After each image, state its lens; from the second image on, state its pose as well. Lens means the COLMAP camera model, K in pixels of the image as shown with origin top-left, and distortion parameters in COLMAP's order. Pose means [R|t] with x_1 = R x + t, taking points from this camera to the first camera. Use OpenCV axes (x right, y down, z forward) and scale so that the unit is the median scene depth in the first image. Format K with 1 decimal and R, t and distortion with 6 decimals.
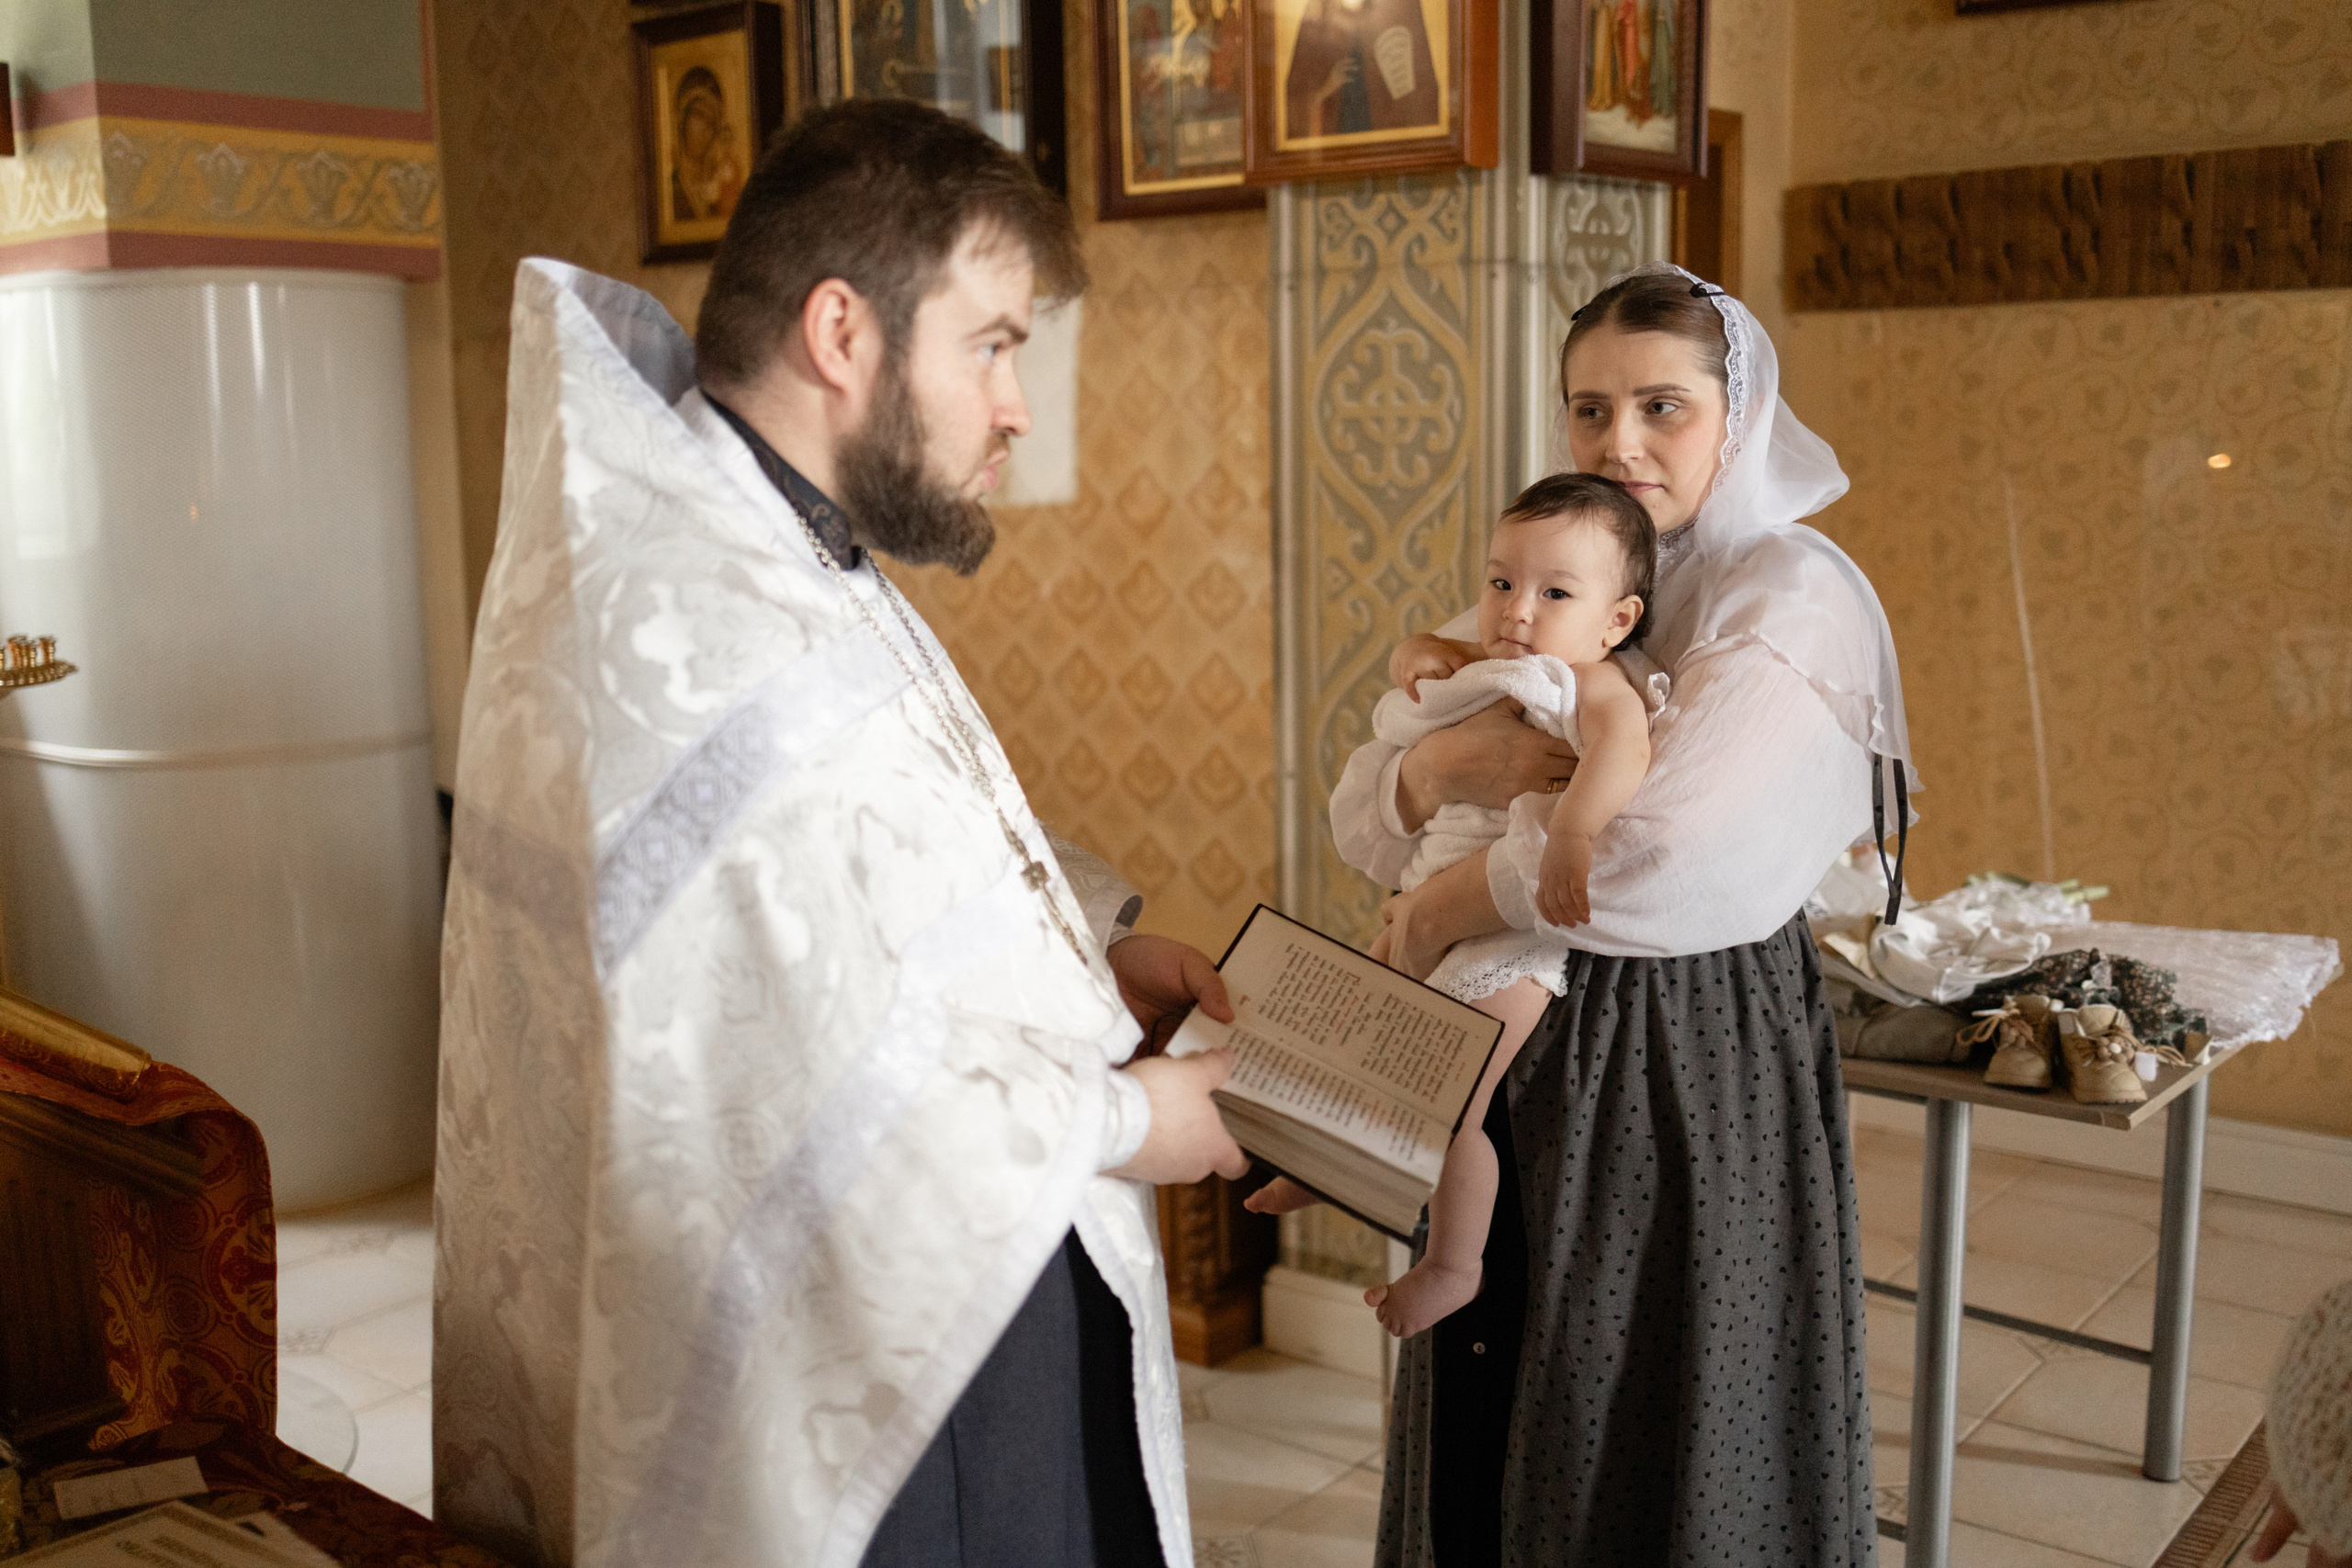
lens RADIAL K [[2419.7, 0, 1154.9], [0, 2419.7, 764.4], [0, 0, 1]] dist [-0.043193, 0.000000]
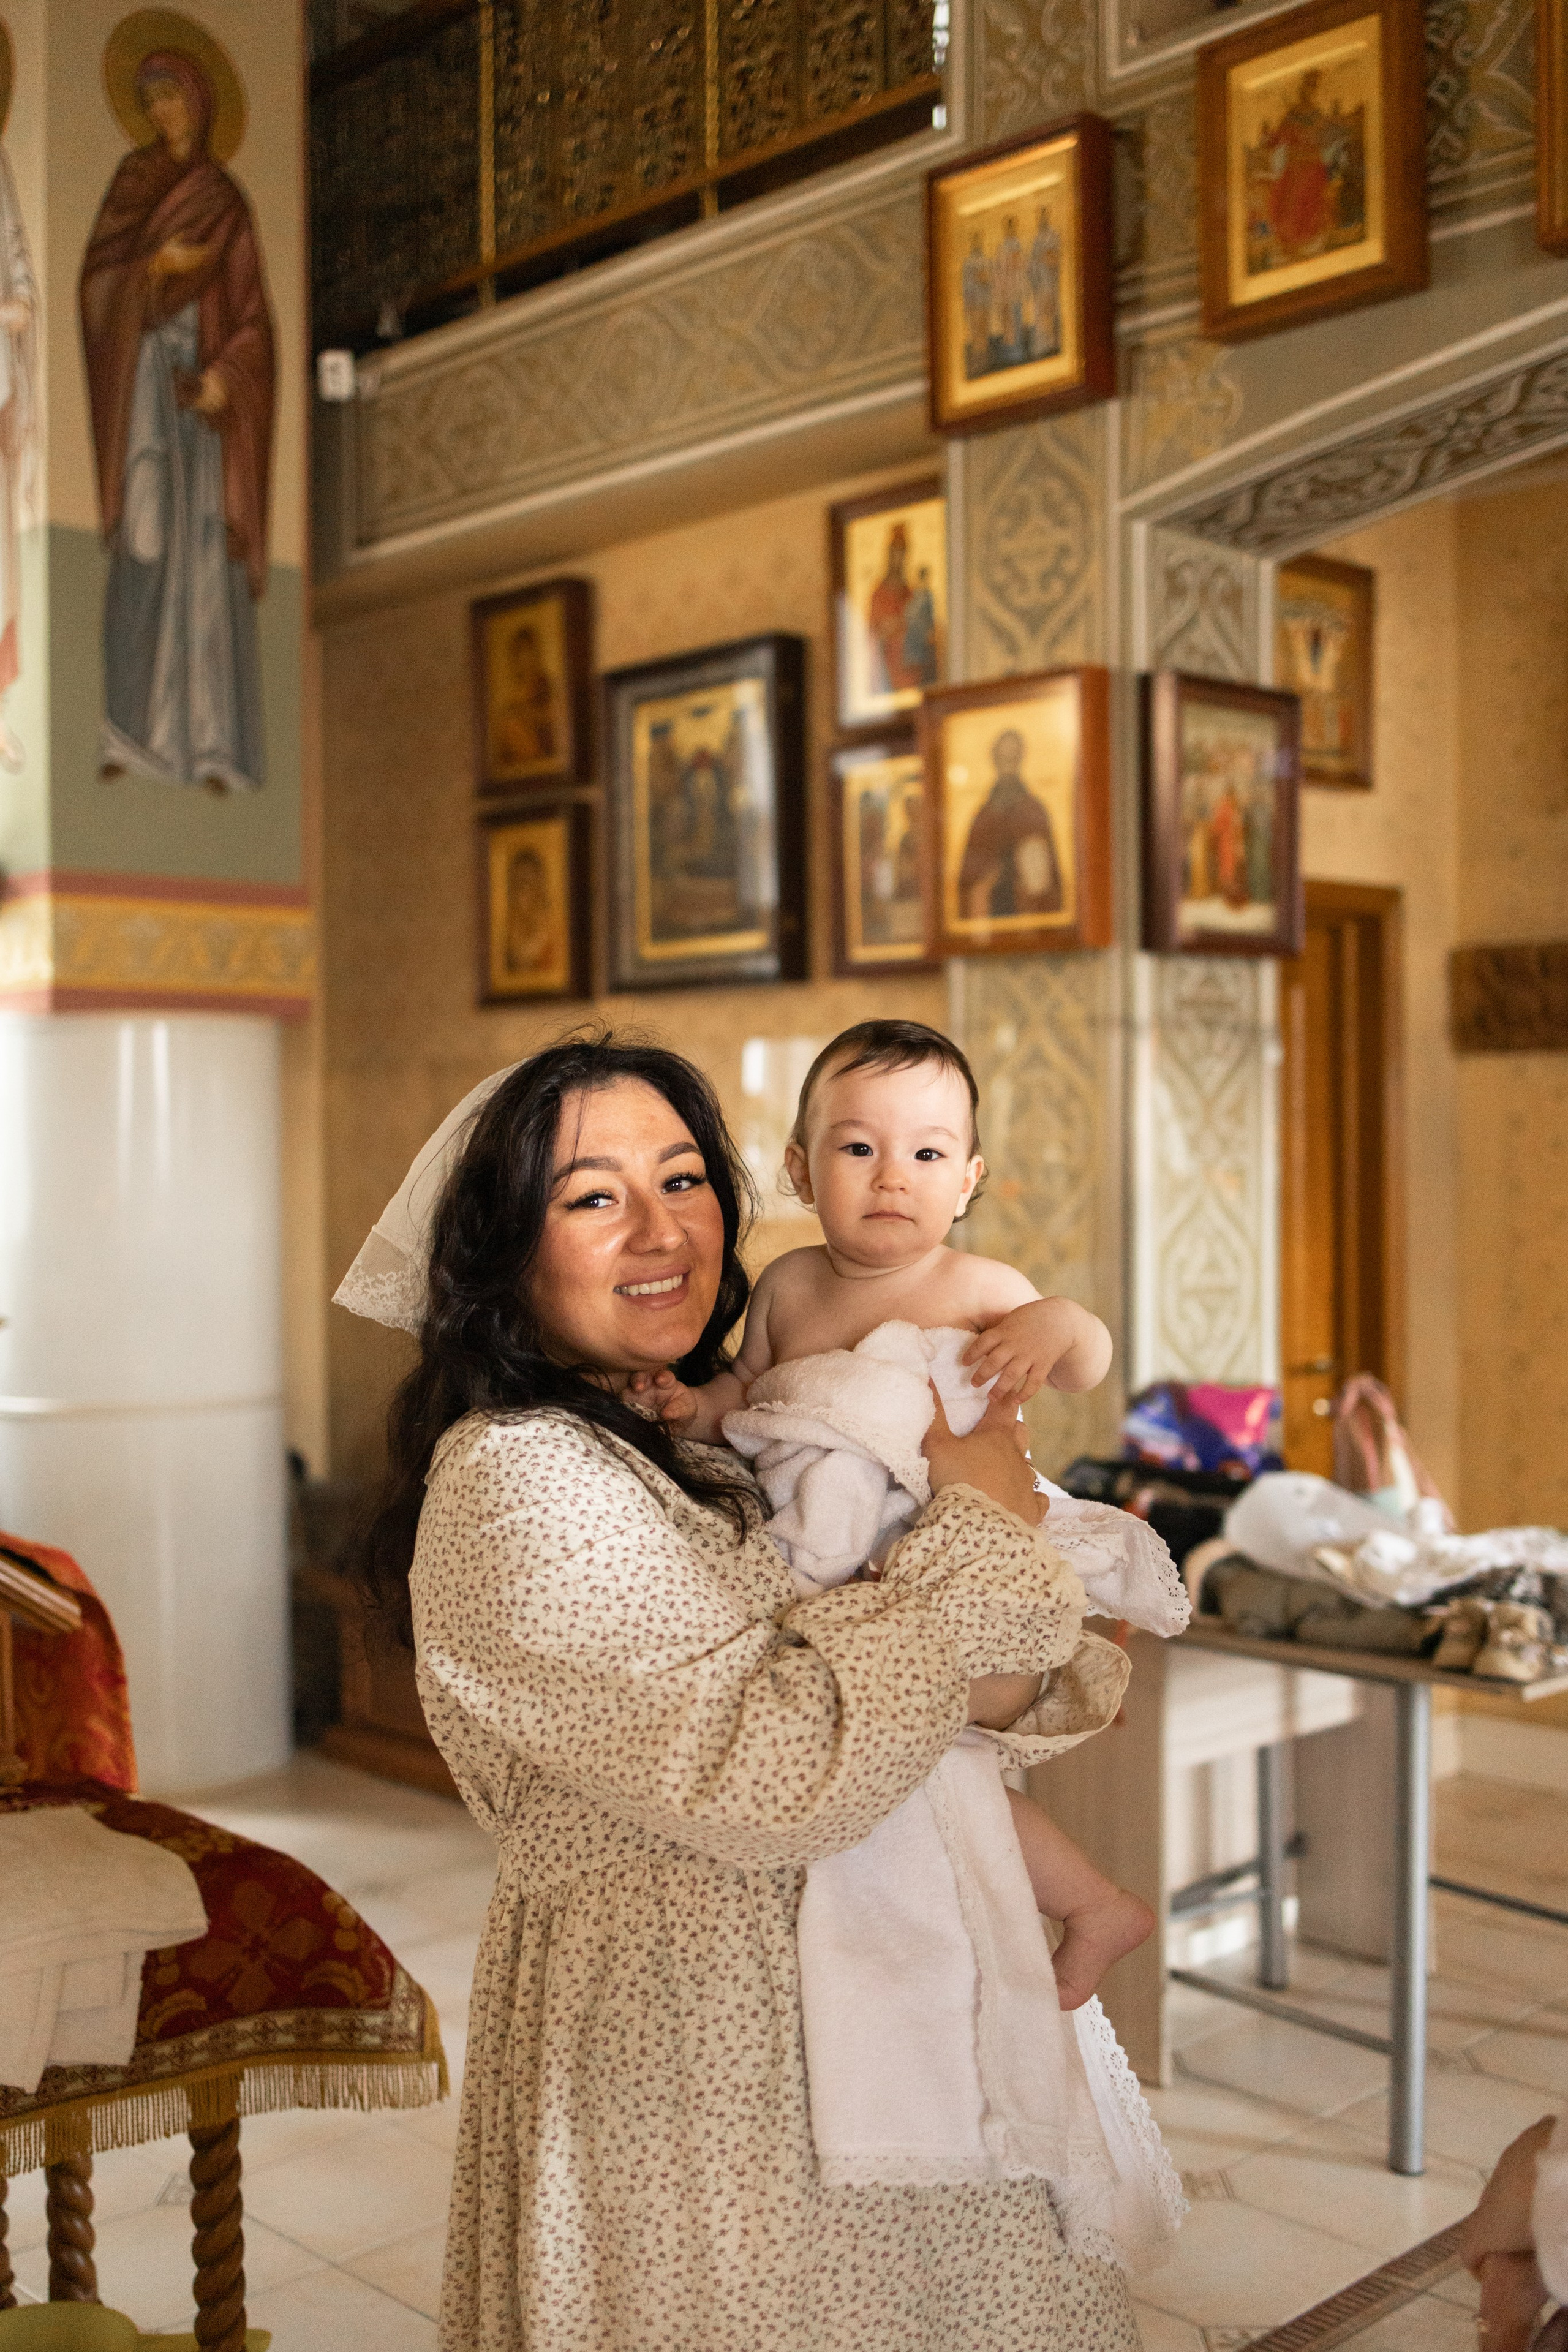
lens RADIAL K [[2419.9, 0, 782.8], [0, 2419.9, 1185.4], [0, 0, 1]] dist [-0.043193, 0.000000]
pose [[0.993807, 0.013671, -0.110271, 0.104701], [-0.026899, 0.992484, -0.119380, 0.030338], [0.107811, 0.121607, 0.986706, -0.238843]]
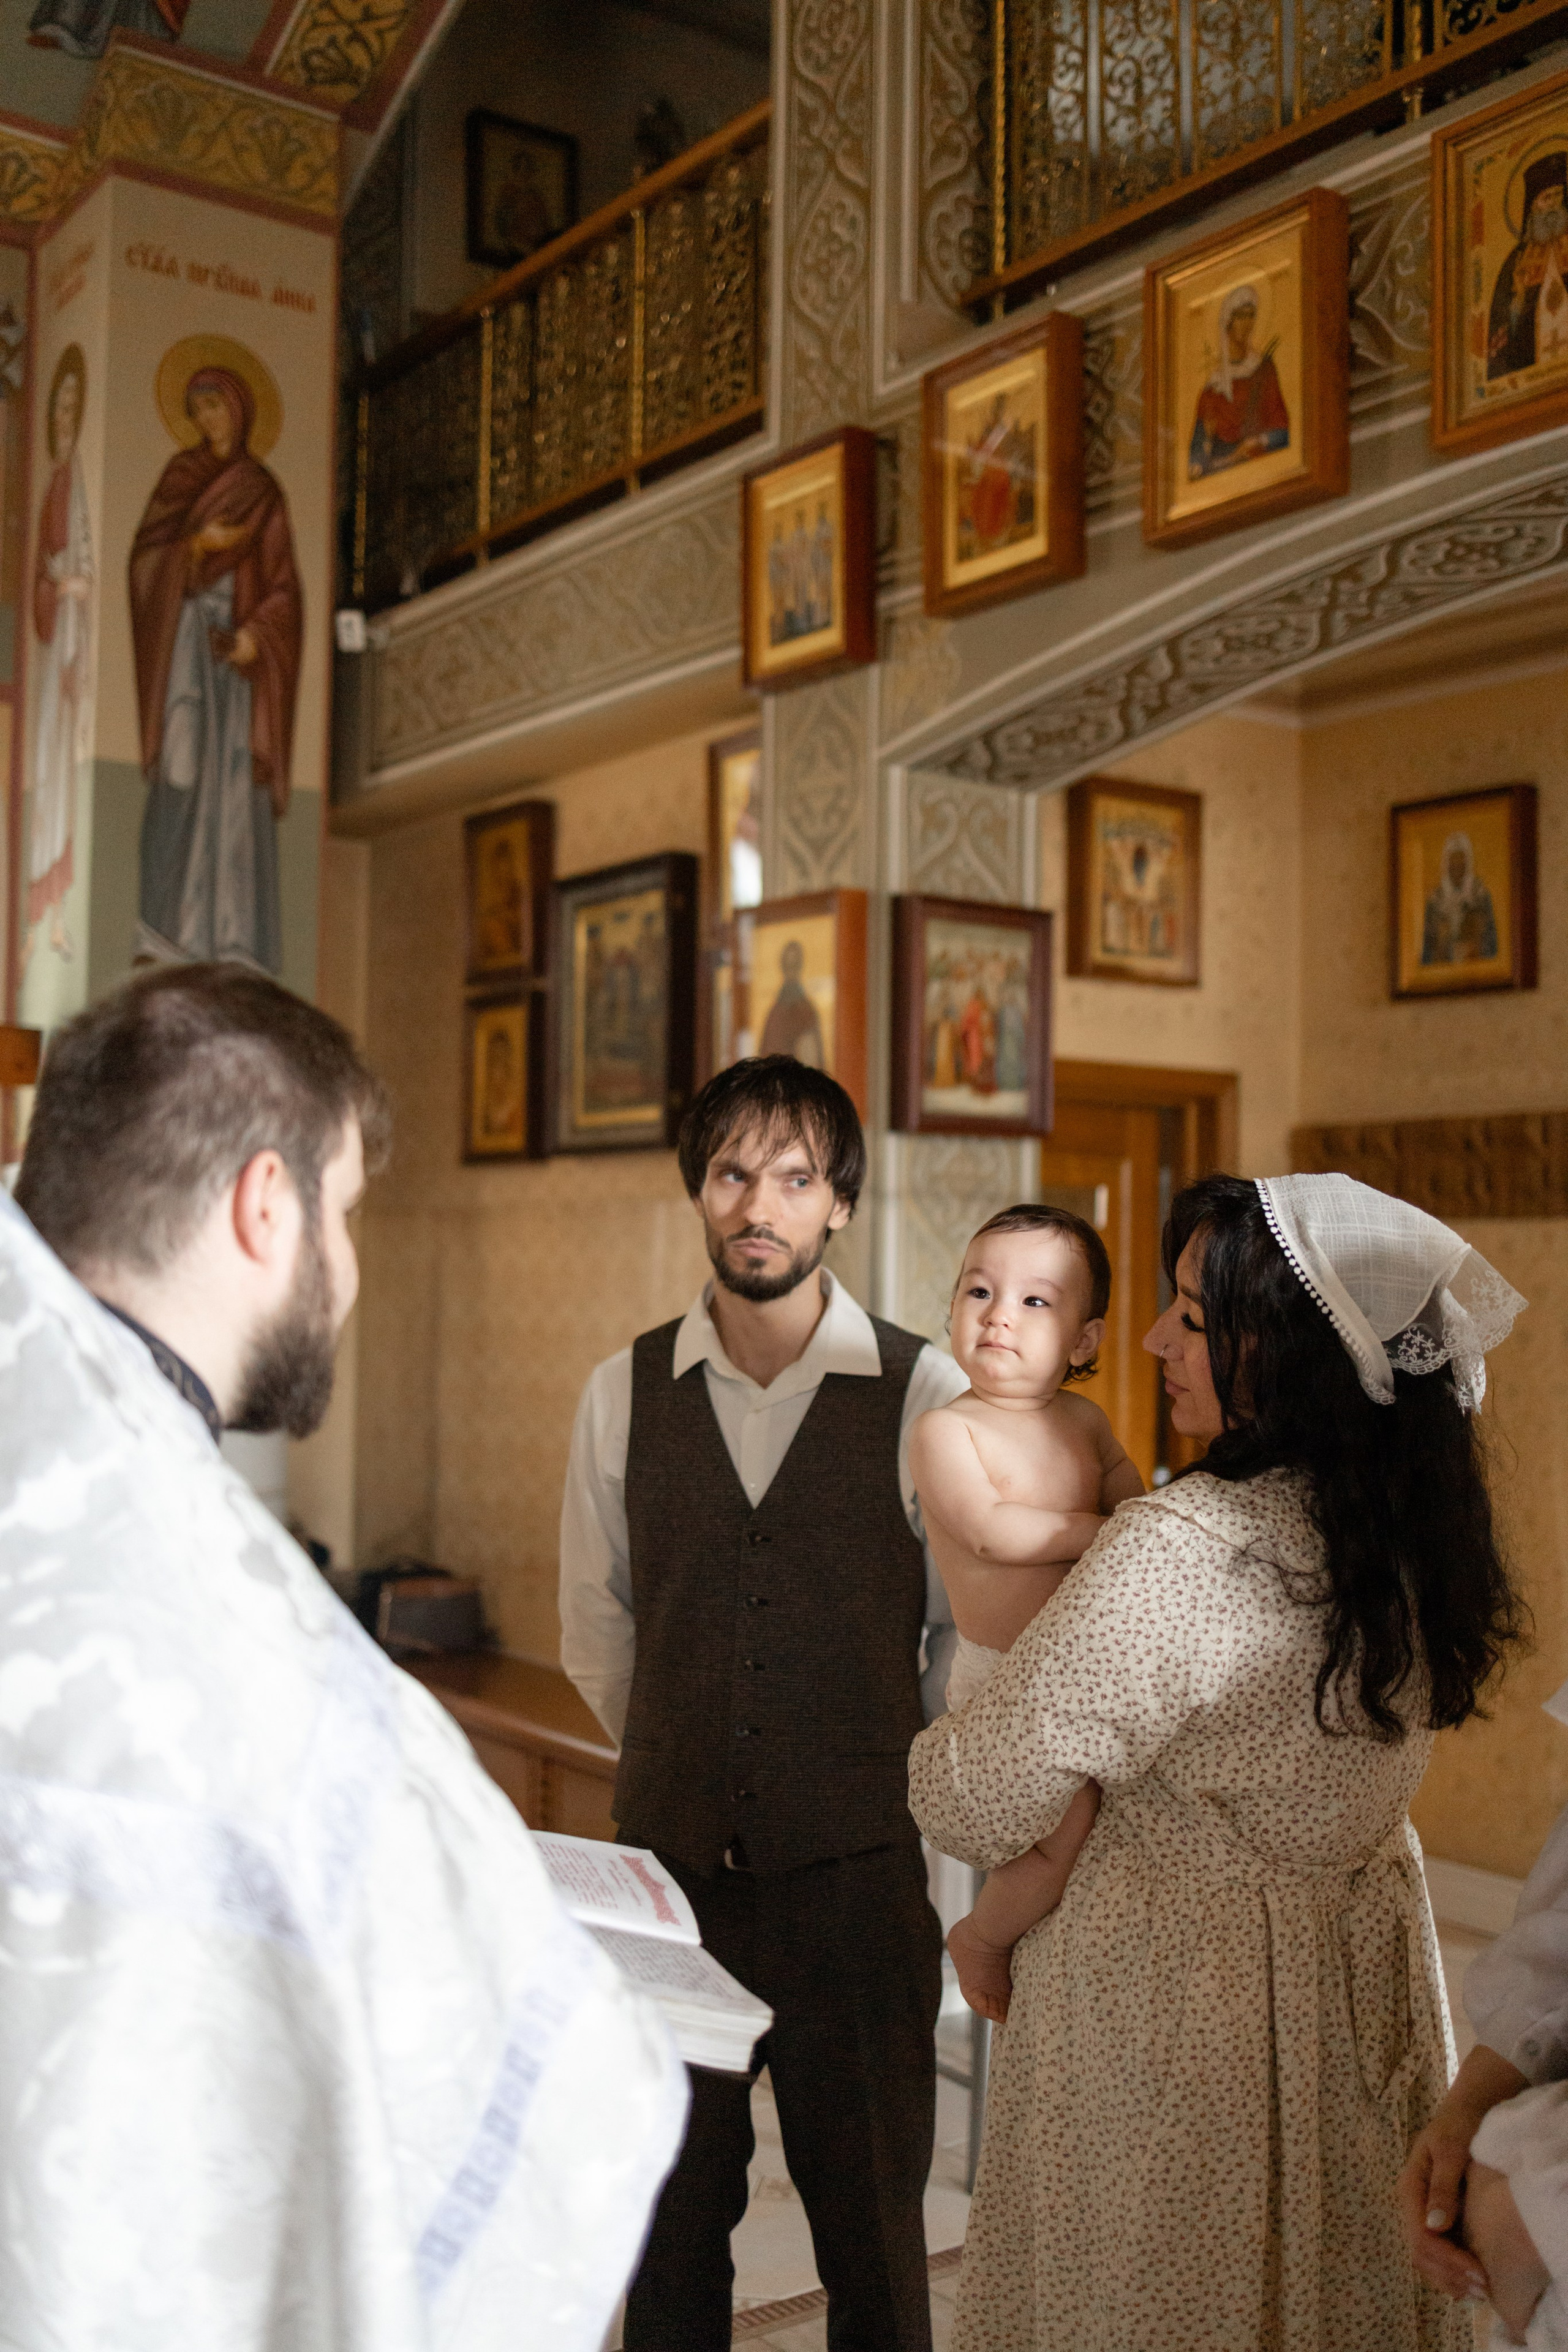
lens RADIAL K [[2329.7, 0, 769.0], [0, 2329.7, 1180.1], [0, 0, 1]] dist [-0.033731, 0.000000]
pose [[0.967312, 0.025226, -0.252333, 0.421333], [-0.070853, 0.982297, -0.173412, 0.033384], [0.243492, 0.185622, 0.951975, -0.343857]]
